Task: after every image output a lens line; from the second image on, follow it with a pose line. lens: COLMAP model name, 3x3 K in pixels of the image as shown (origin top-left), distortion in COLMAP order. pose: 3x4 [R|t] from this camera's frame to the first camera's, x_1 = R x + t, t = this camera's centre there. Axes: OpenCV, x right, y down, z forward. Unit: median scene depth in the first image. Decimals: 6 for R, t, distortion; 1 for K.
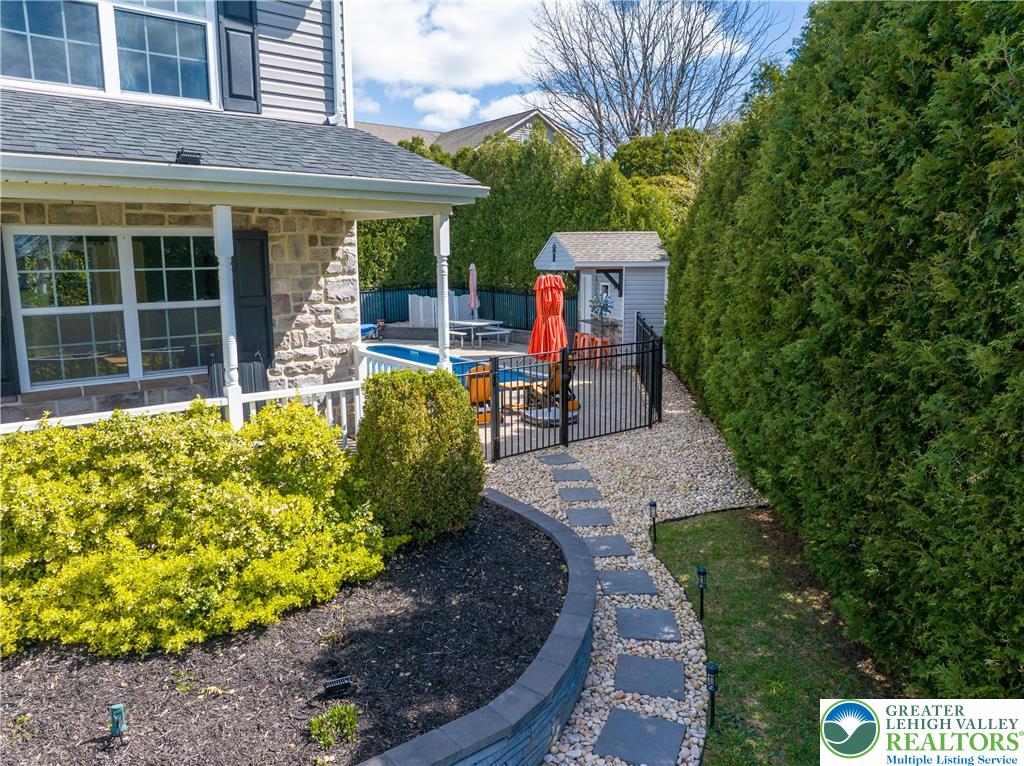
lens RADIAL K [[718.8, 0, 513.1], [0, 718.8, 383.2], [0, 0, 1]] dist [-0.034926, -0.005247]
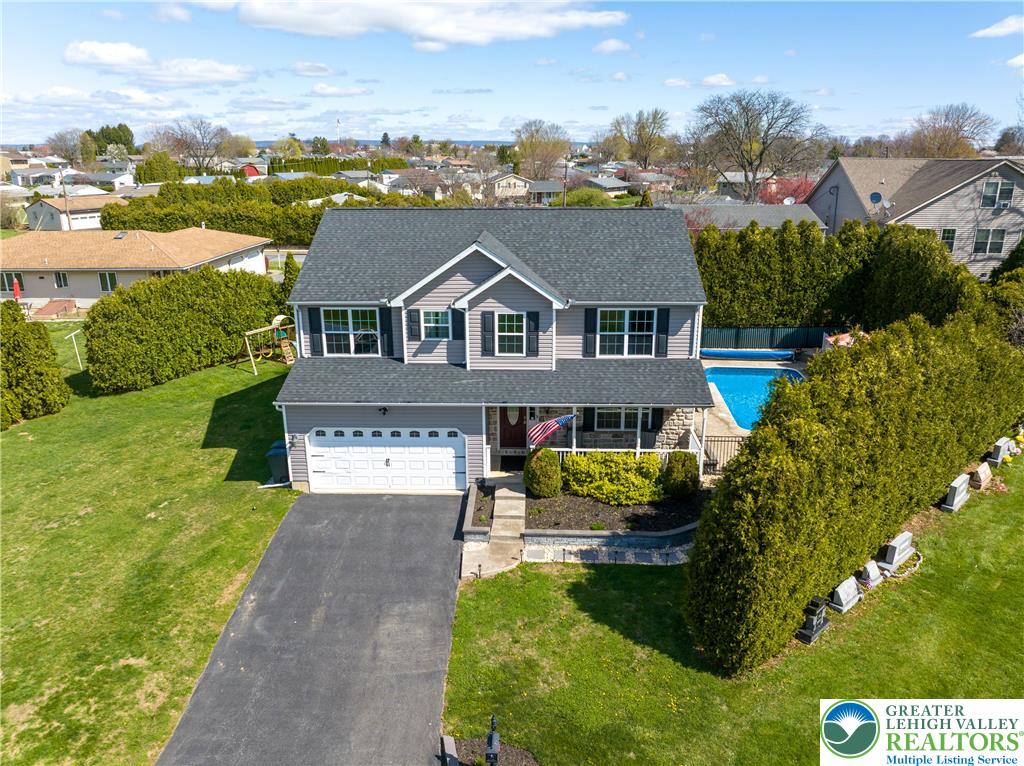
lens RADIAL K [[718.8, 0, 515.9], [0, 718.8, 374.1], [0, 0, 1]] dist [-0.034926, -0.005247]
pose [[0.741766, 0.193328, -0.642190, 1.155861], [-0.111715, 0.979790, 0.165924, -0.711291], [0.661289, -0.051334, 0.748373, -1.762726]]
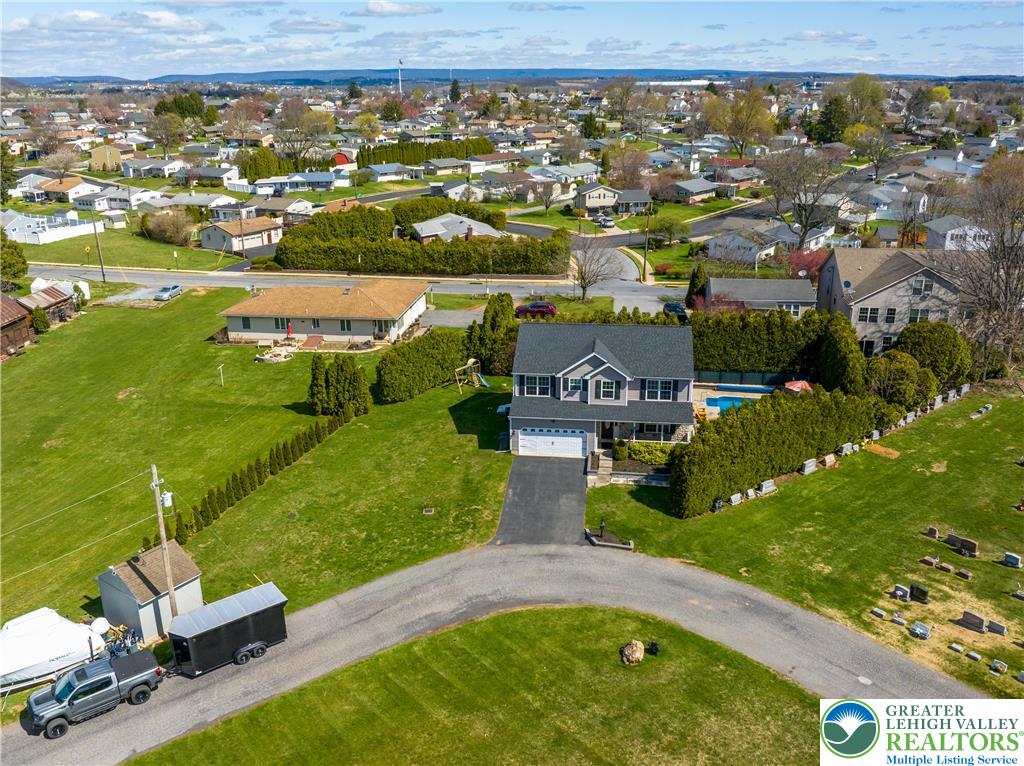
lens RADIAL K [[858.1, 0, 507.3], [0, 858.1, 382.3], [0, 0, 1]] dist [-0.026141, -0.009847]
pose [[0.667053, 0.236664, -0.706421, 4.311397], [-0.118558, 0.969841, 0.212963, -2.069468], [0.735516, -0.058305, 0.674994, -5.754310]]
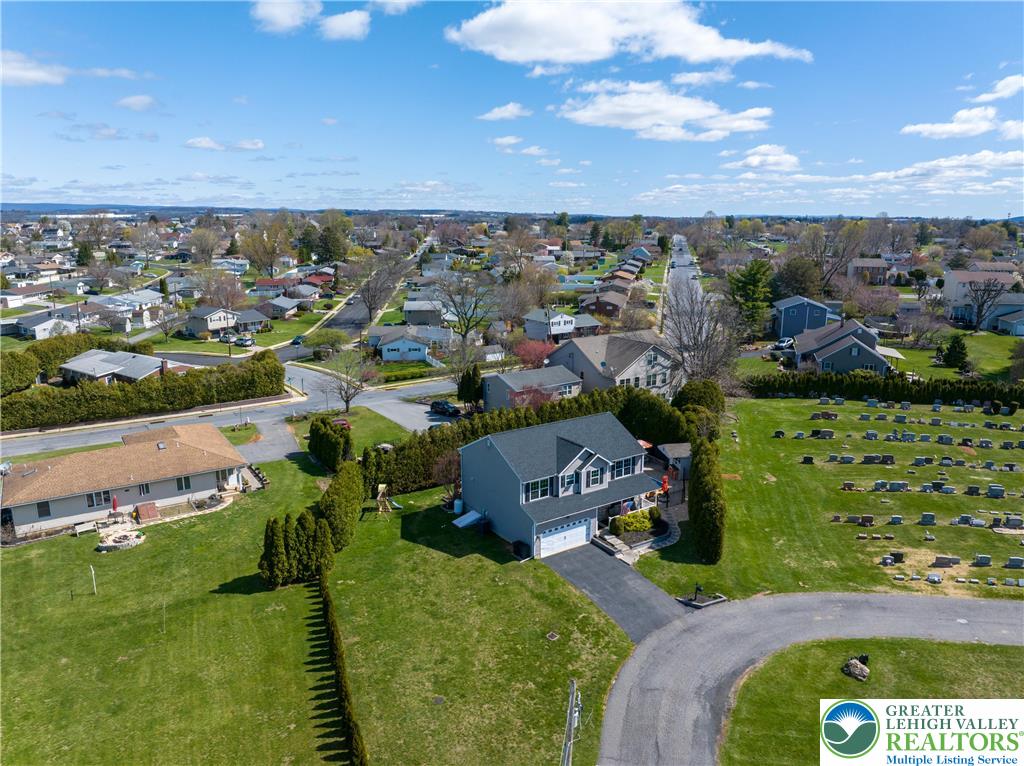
lens RADIAL K [[718.8, 0, 508.8], [0, 718.8, 378.3], [0, 0, 1]] dist [-0.034926, -0.005247]
pose [[0.992864, 0.026302, -0.116312, -0.827817], [-0.020574, 0.998529, 0.050171, -1.814510], [0.117460, -0.047420, 0.991945, -7.283907]]
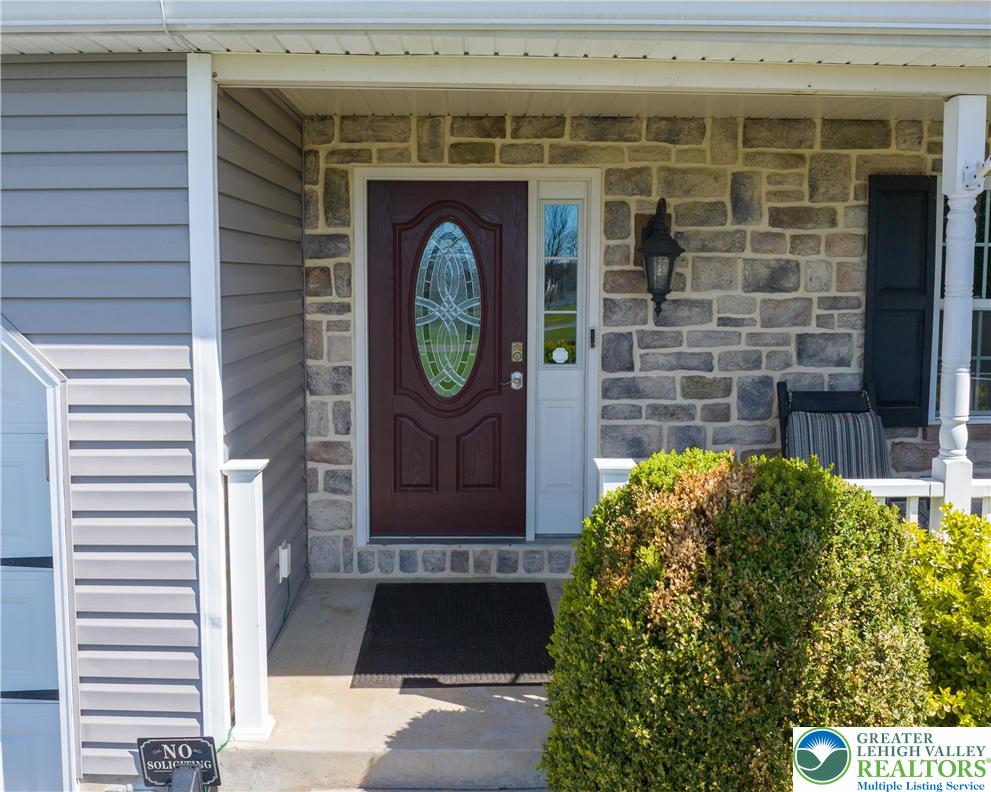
lens RADIAL K [[934.8, 0, 492.5], [0, 934.8, 387.5], [0, 0, 1]] dist [-0.041401, 0.000000]
pose [[0.780068, 0.077731, -0.620848, -0.373680], [-0.111122, 0.993690, -0.015208, 0.029545], [0.615748, 0.080853, 0.783784, 0.047725]]
